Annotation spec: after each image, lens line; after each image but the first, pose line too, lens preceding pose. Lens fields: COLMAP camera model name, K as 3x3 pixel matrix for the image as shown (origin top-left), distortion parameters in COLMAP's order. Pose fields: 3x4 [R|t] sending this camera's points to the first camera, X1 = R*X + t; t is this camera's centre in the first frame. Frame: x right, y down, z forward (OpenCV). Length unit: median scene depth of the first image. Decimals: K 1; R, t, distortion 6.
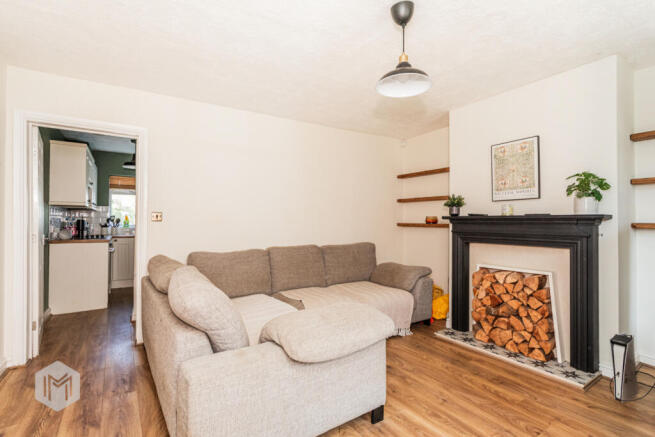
lens RADIAL K [[314.7, 0, 326.6], [0, 314.7, 219.0], [0, 0, 1]] dist [-0.001219, 0.000511]
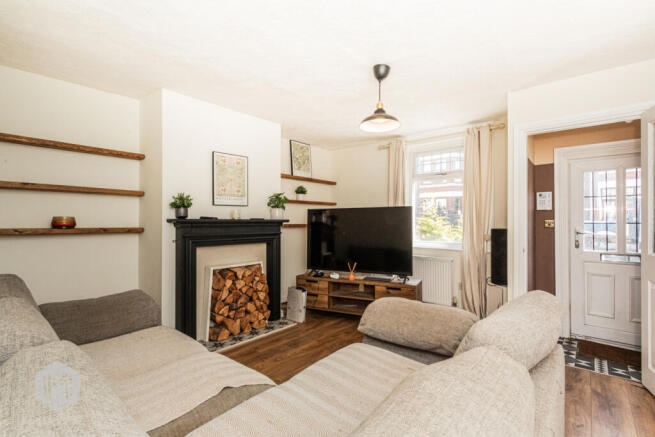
lens RADIAL K [[314.7, 0, 326.6], [0, 314.7, 220.0], [0, 0, 1]] dist [-0.001219, 0.000511]
pose [[-0.283775, 0.000313, 0.958891, -0.629007], [-0.010614, 0.999938, -0.003468, -0.007556], [-0.958832, -0.011161, -0.283754, 1.022125]]
